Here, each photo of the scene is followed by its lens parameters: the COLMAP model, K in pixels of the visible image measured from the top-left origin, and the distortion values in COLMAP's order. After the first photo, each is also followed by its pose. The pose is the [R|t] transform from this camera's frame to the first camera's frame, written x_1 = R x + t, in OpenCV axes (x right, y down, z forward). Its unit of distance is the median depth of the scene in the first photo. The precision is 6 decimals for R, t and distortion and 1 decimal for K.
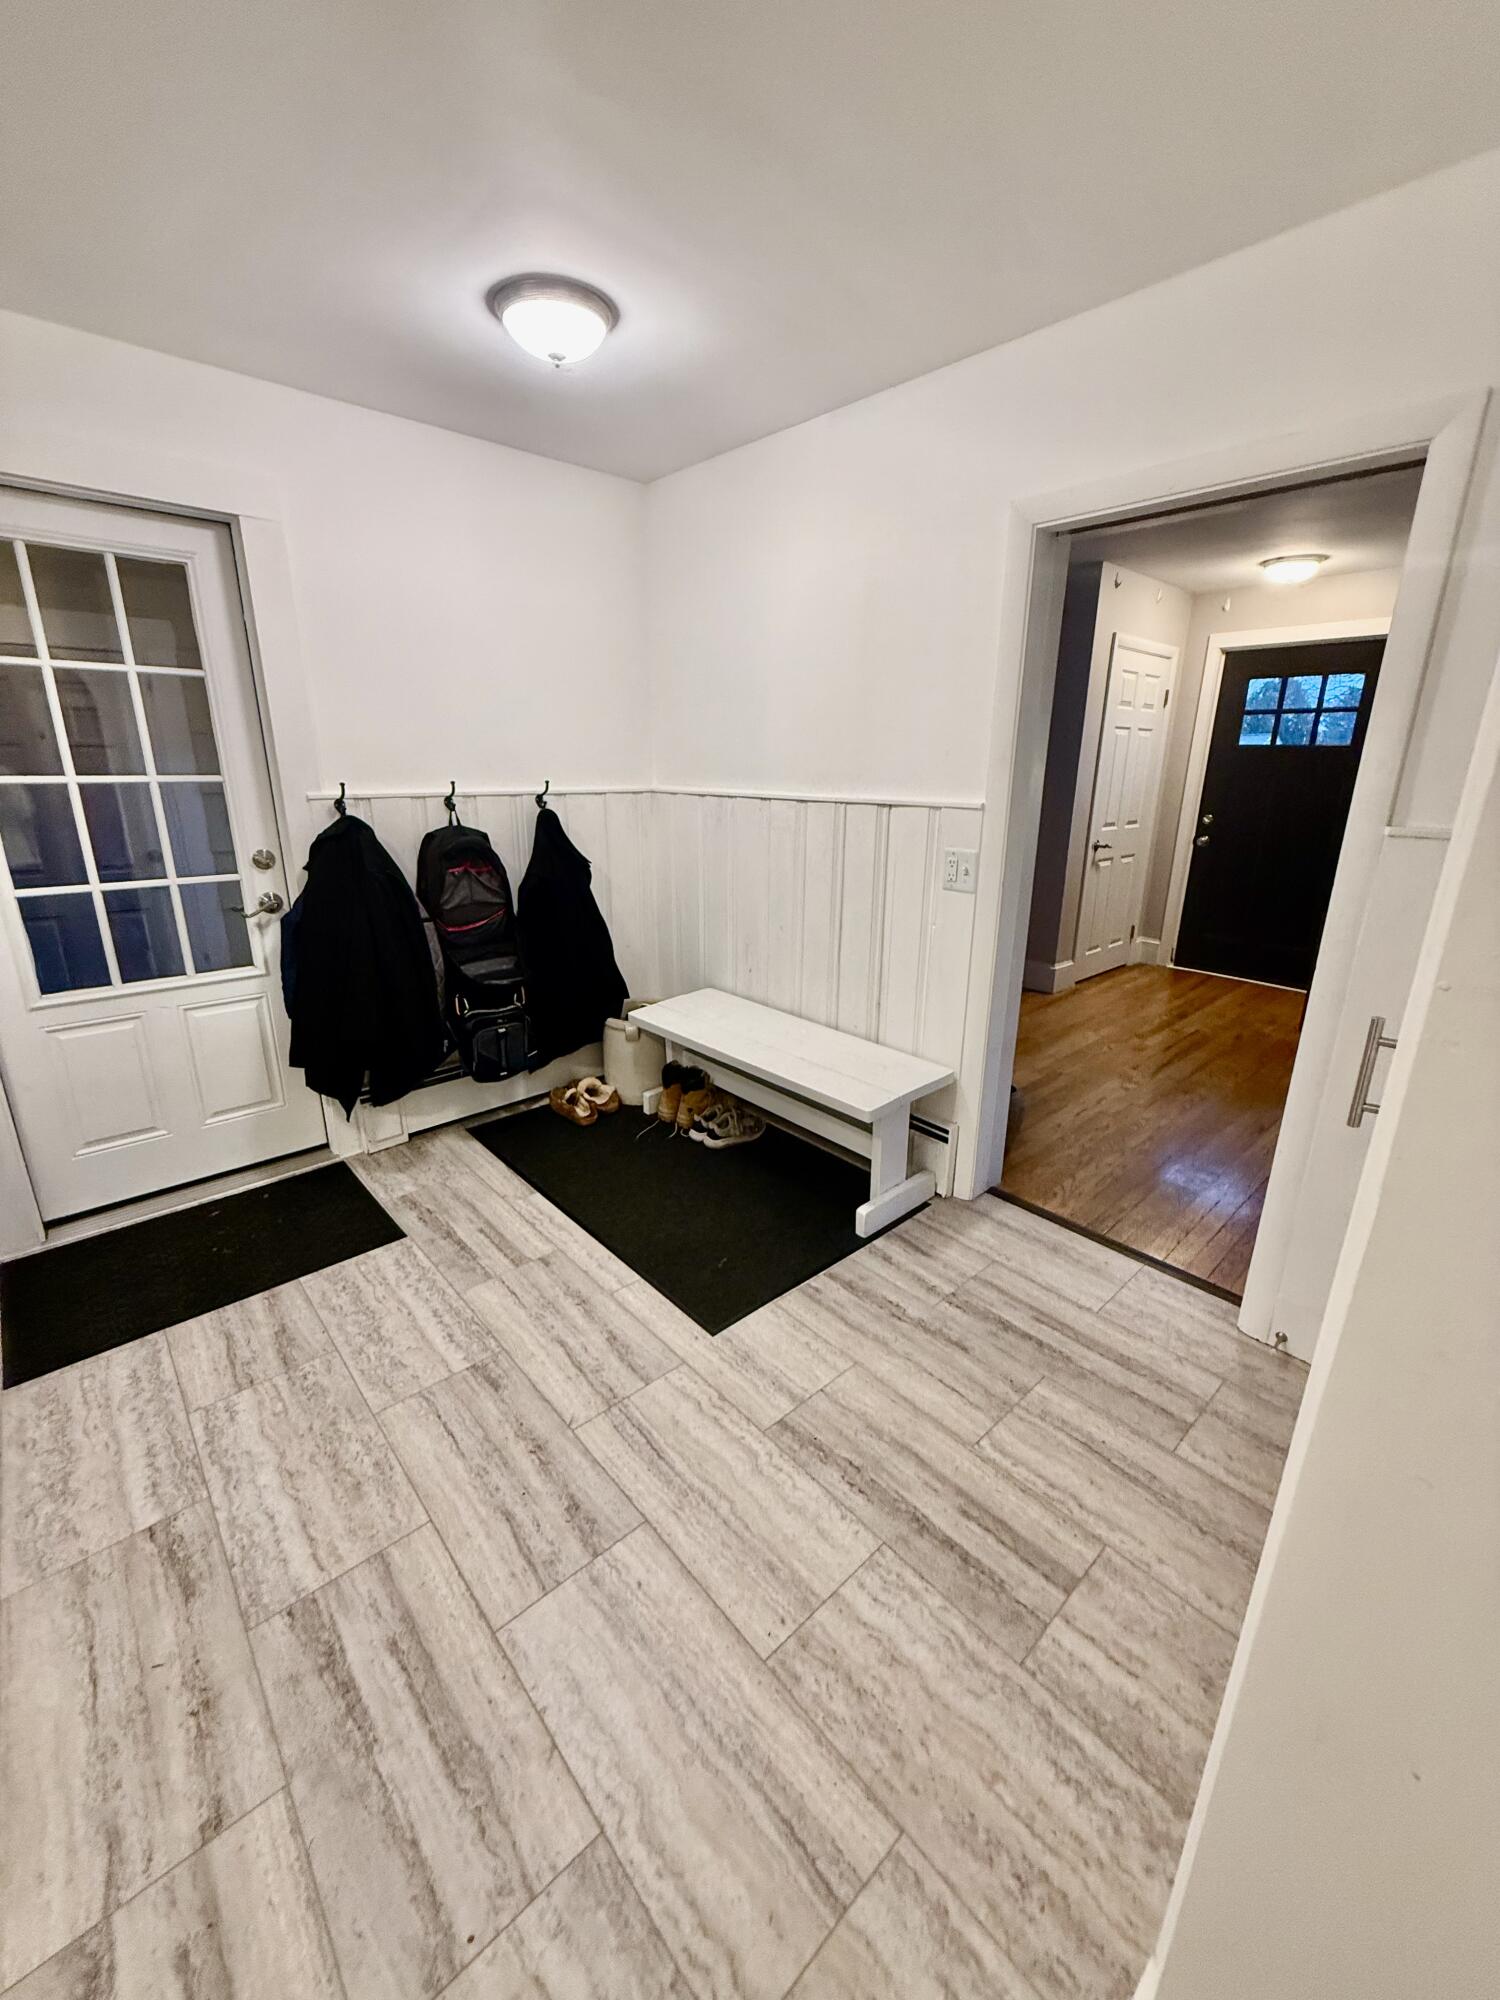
lens RADIAL K [[795.9, 0, 747.4], [0, 795.9, 996.8], [0, 0, 1]] dist [0.000124, 0.000832]
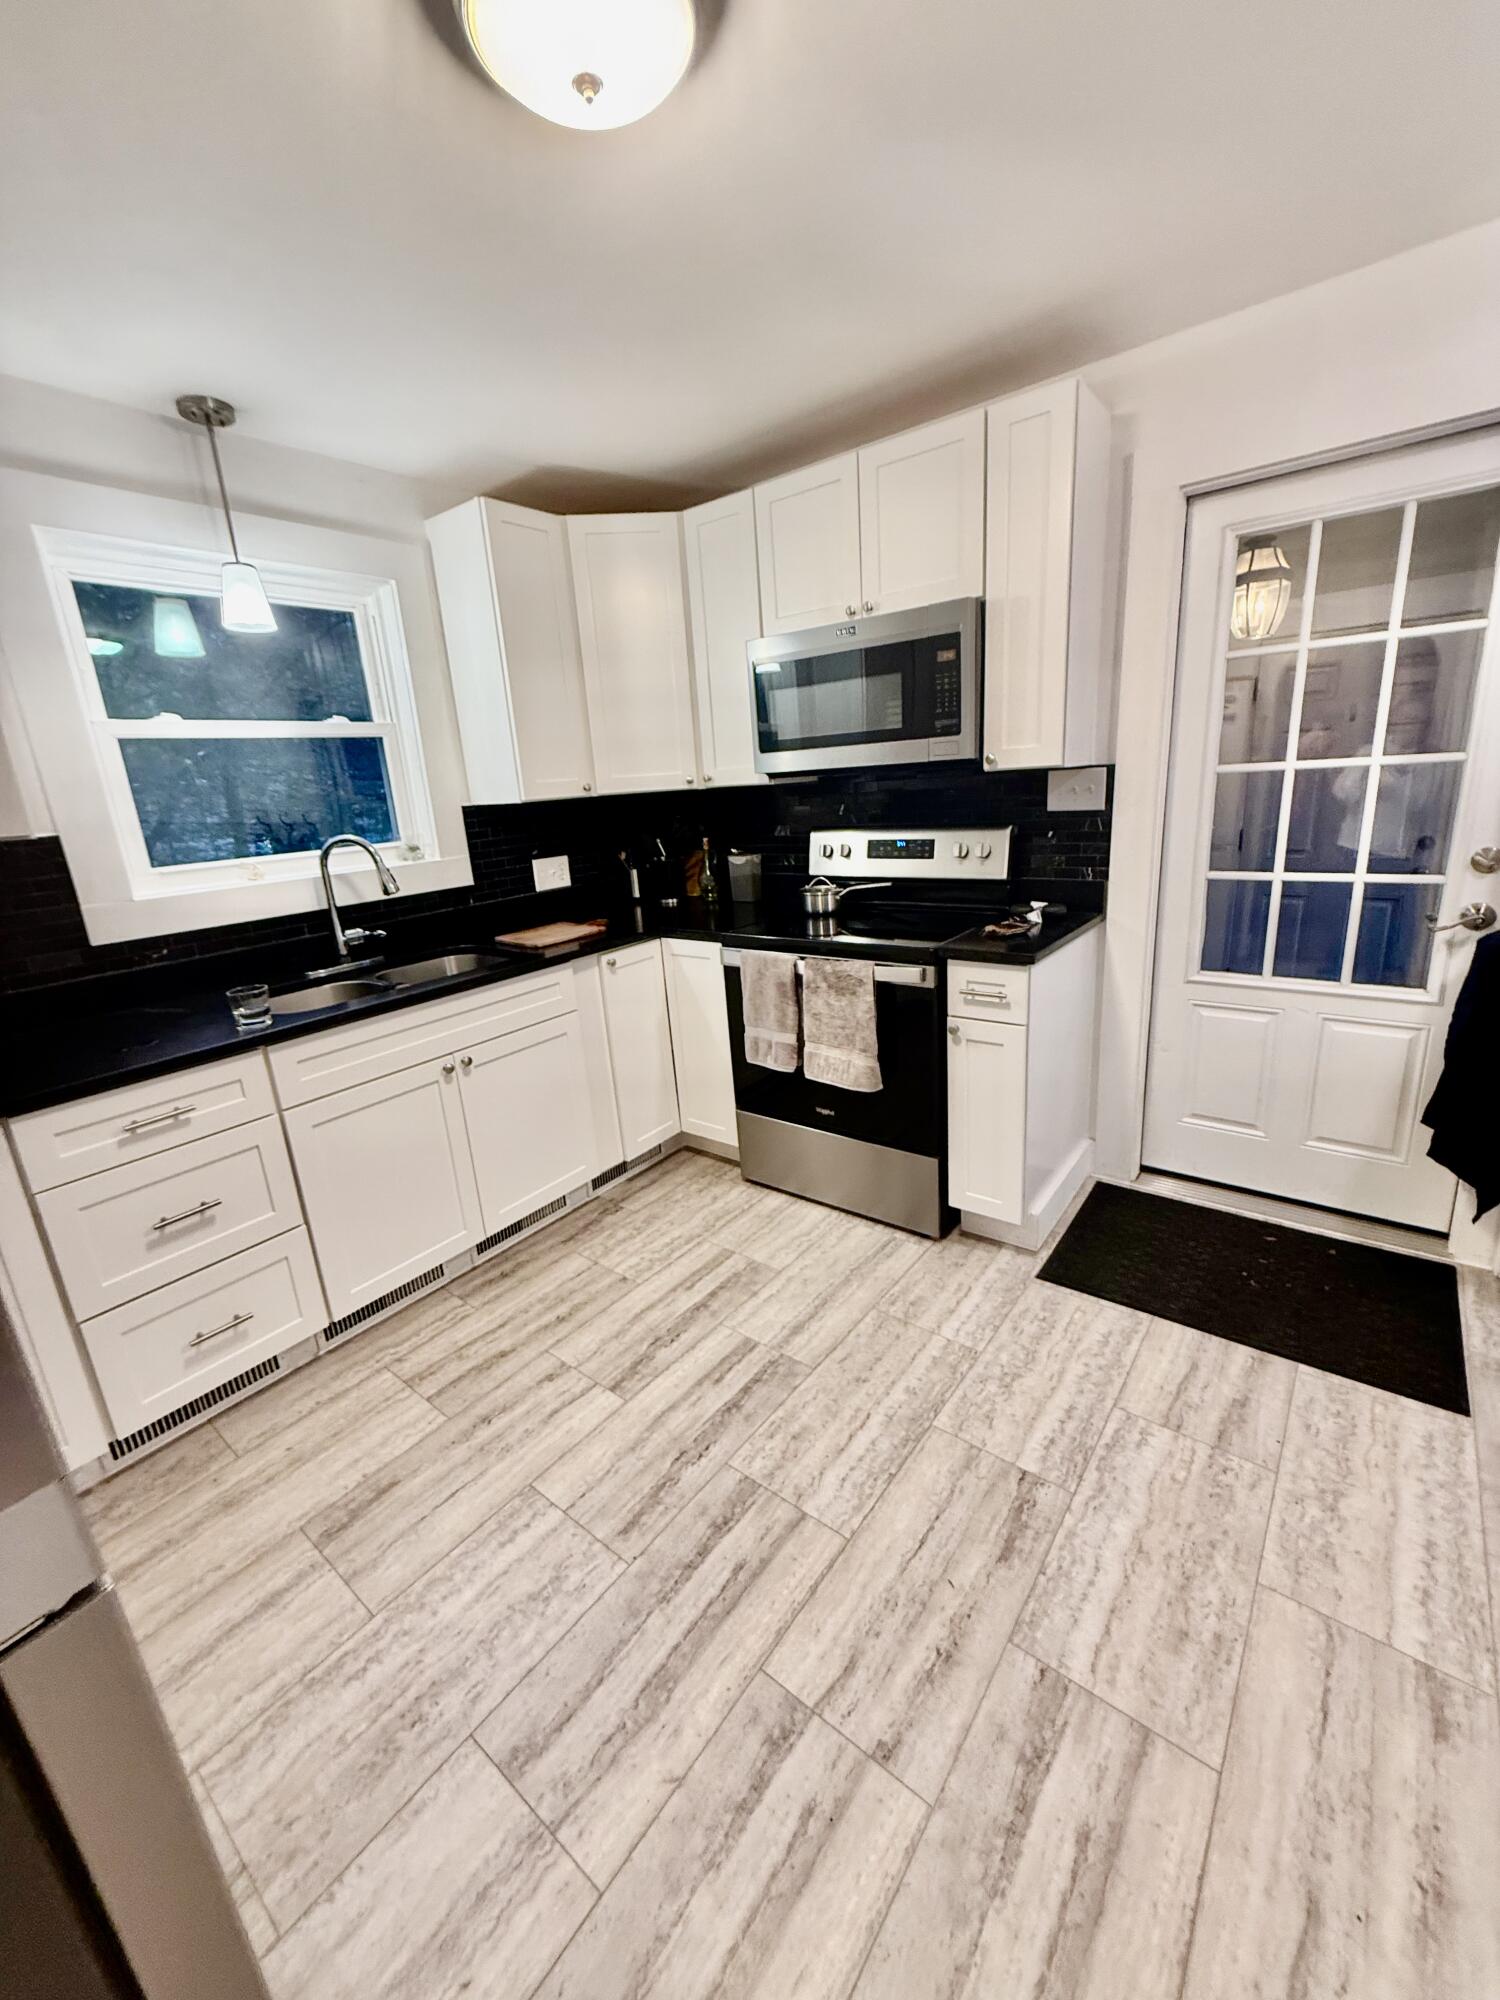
lens RADIAL K [[795.9, 0, 755.5], [0, 795.9, 995.5], [0, 0, 1]] dist [0.000124, 0.000832]
pose [[0.173592, 0.244022, -0.954106, 0.049524], [-0.215533, 0.954742, 0.204971, -0.078584], [0.960943, 0.170060, 0.218330, 0.258844]]
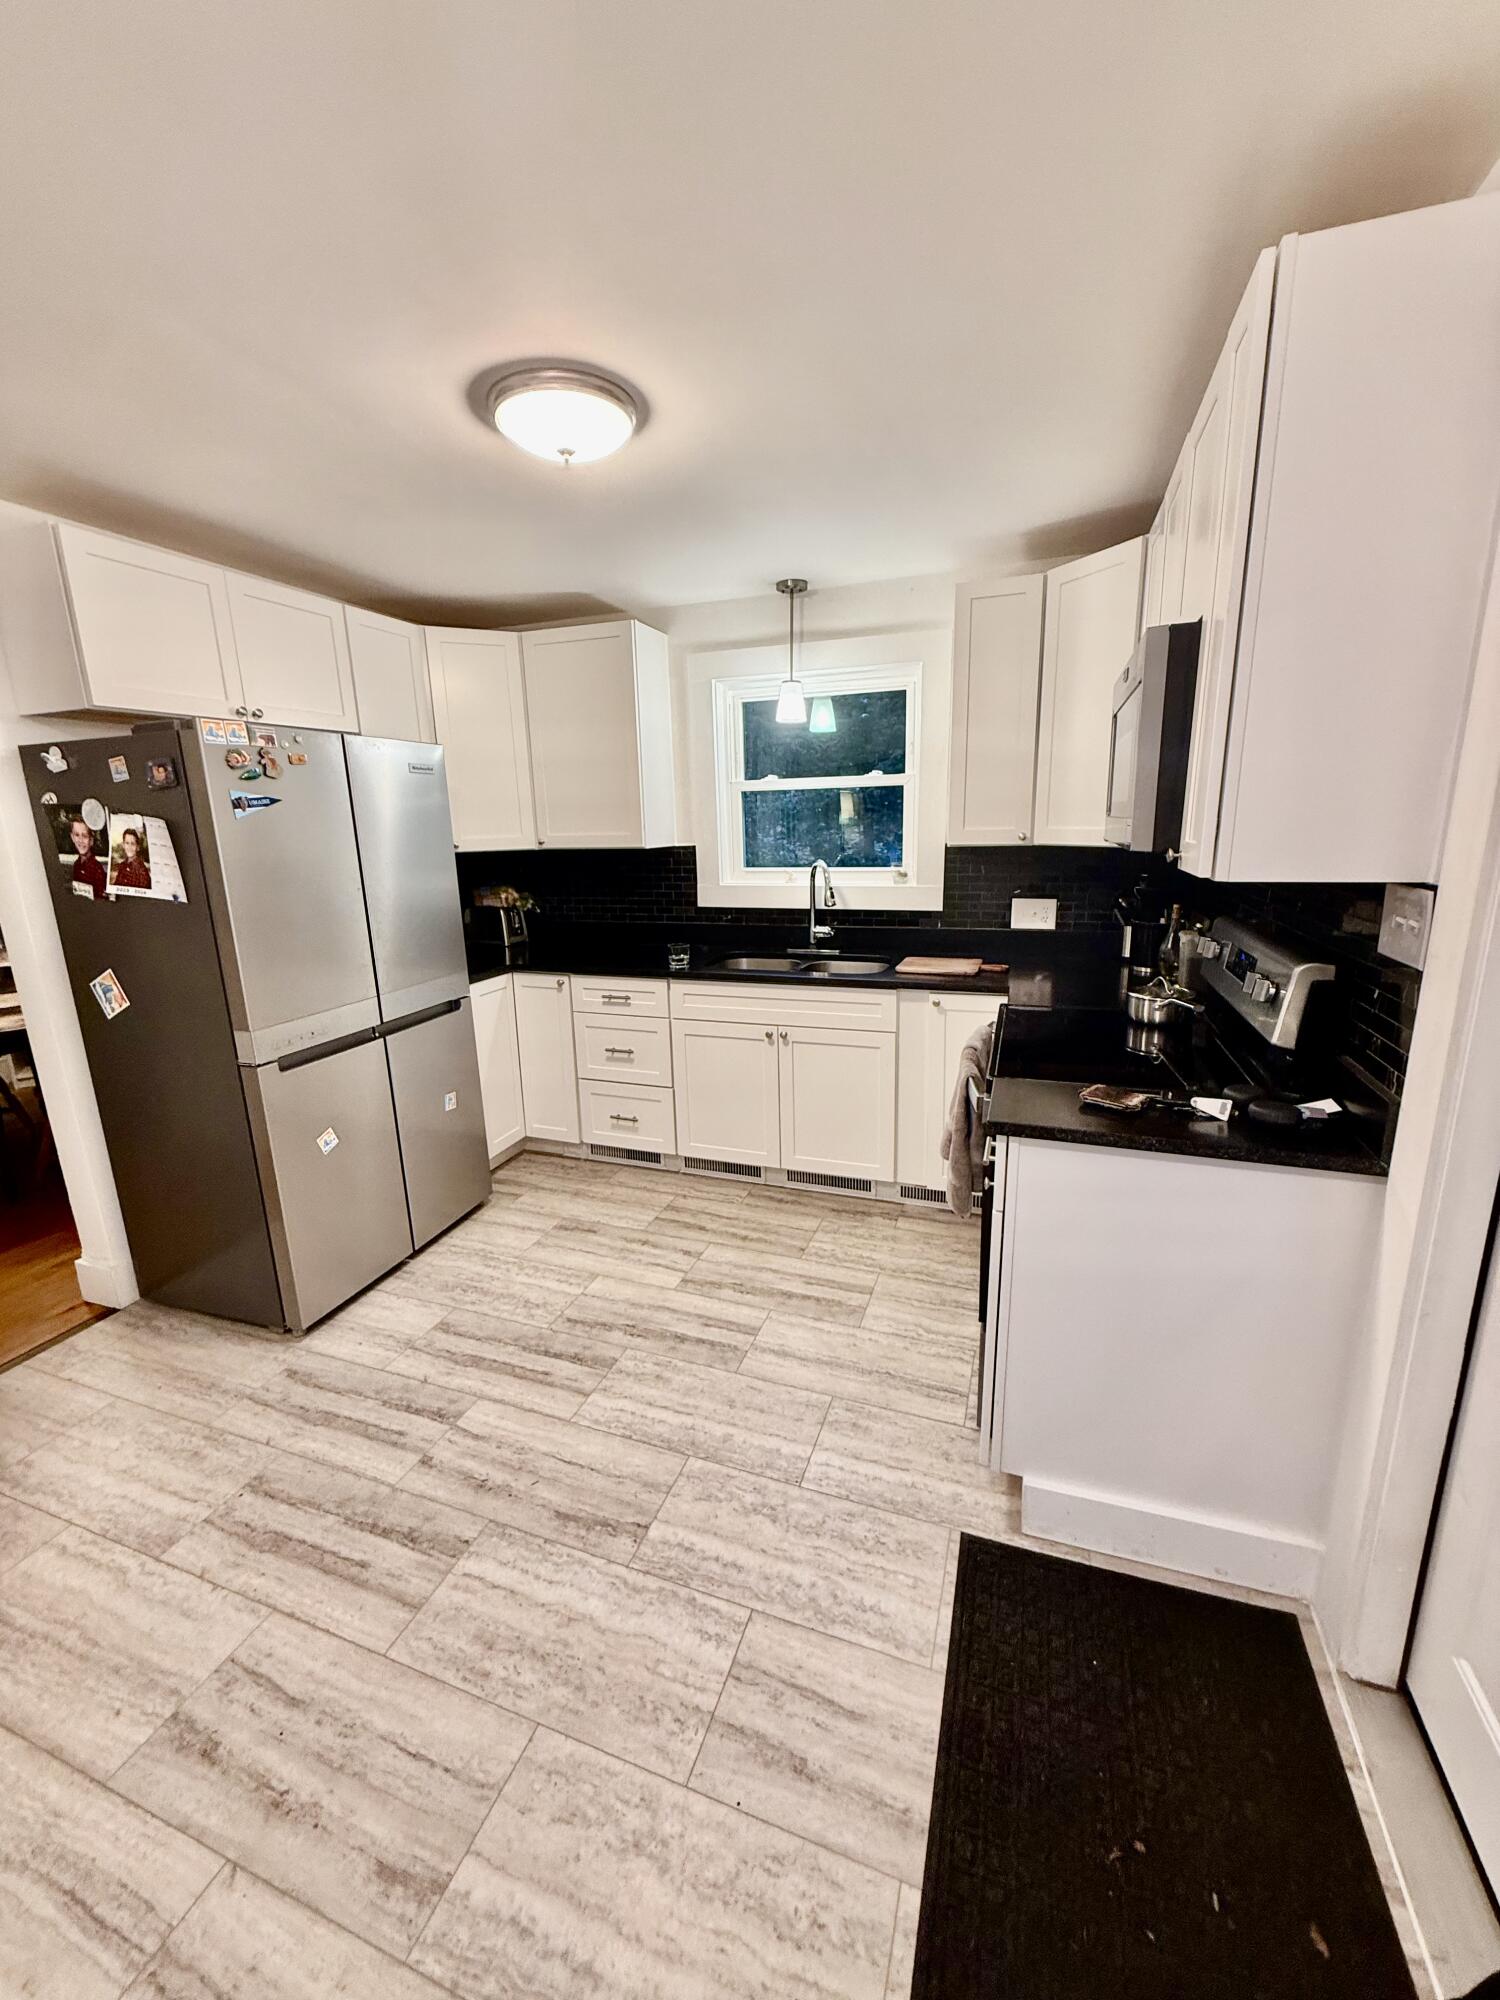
lens RADIAL K [[795.9, 0, 751.4], [0, 795.9, 996.7], [0, 0, 1]] dist [0.000124, 0.000832]
pose [[-0.881235, 0.117714, -0.457786, -0.381583], [-0.117885, 0.883158, 0.454021, -0.466038], [0.457742, 0.454065, -0.764393, 1.361976]]
